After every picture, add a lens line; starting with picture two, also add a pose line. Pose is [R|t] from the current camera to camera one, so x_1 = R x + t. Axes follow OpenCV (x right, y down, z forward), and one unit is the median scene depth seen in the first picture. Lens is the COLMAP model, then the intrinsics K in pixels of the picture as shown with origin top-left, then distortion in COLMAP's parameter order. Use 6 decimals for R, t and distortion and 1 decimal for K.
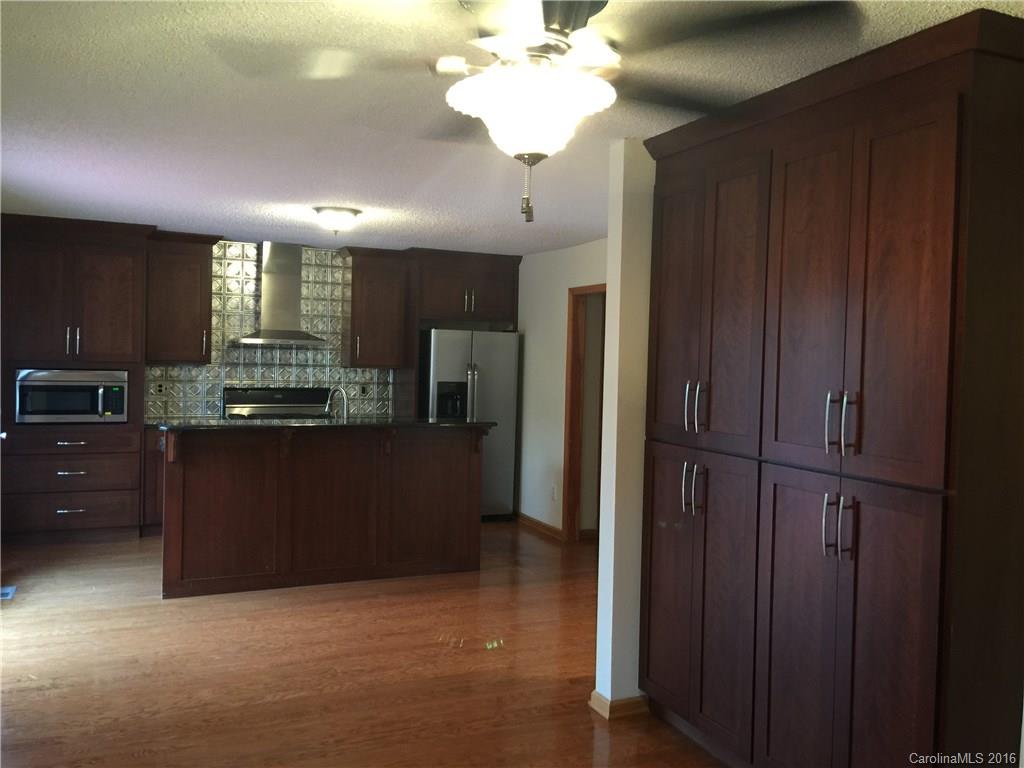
lens RADIAL K [[864.9, 0, 510.0], [0, 864.9, 381.3], [0, 0, 1]] dist [0.090943, -0.147289]
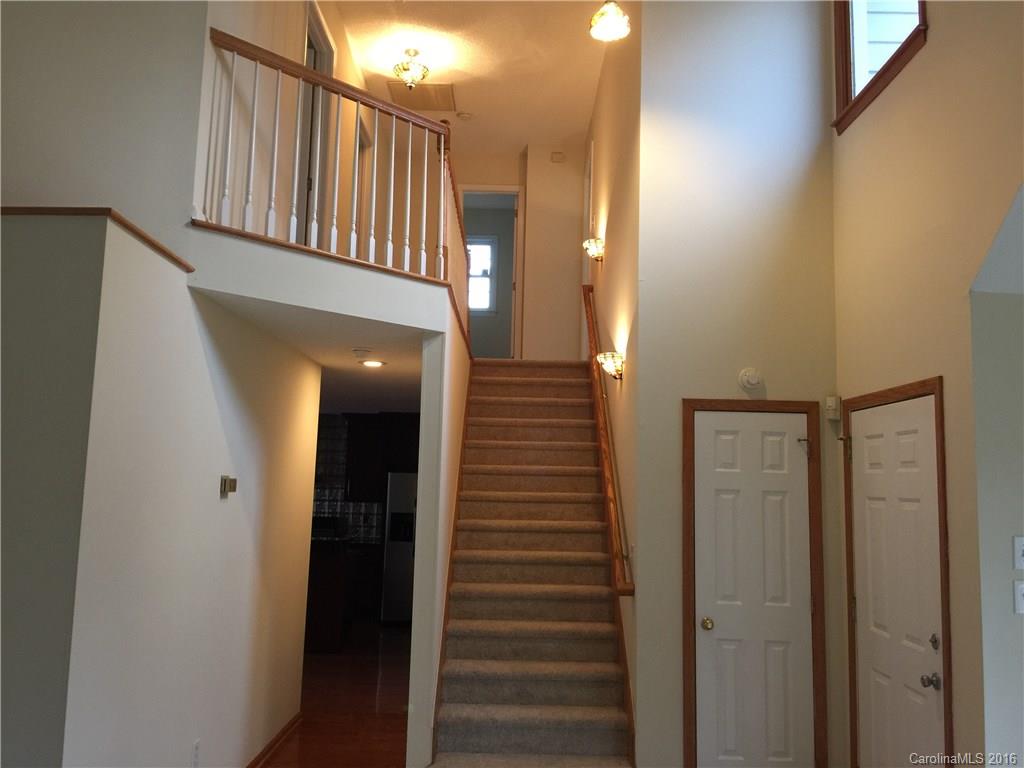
lens RADIAL K [[864.9, 0, 510.0], [0, 864.9, 381.3], [0, 0, 1]] dist [0.090943, -0.147289]
pose [[0.908295, -0.051939, -0.415094, 0.606424], [-0.016644, 0.986990, -0.159917, 0.010678], [0.418000, 0.152160, 0.895613, -0.126252]]
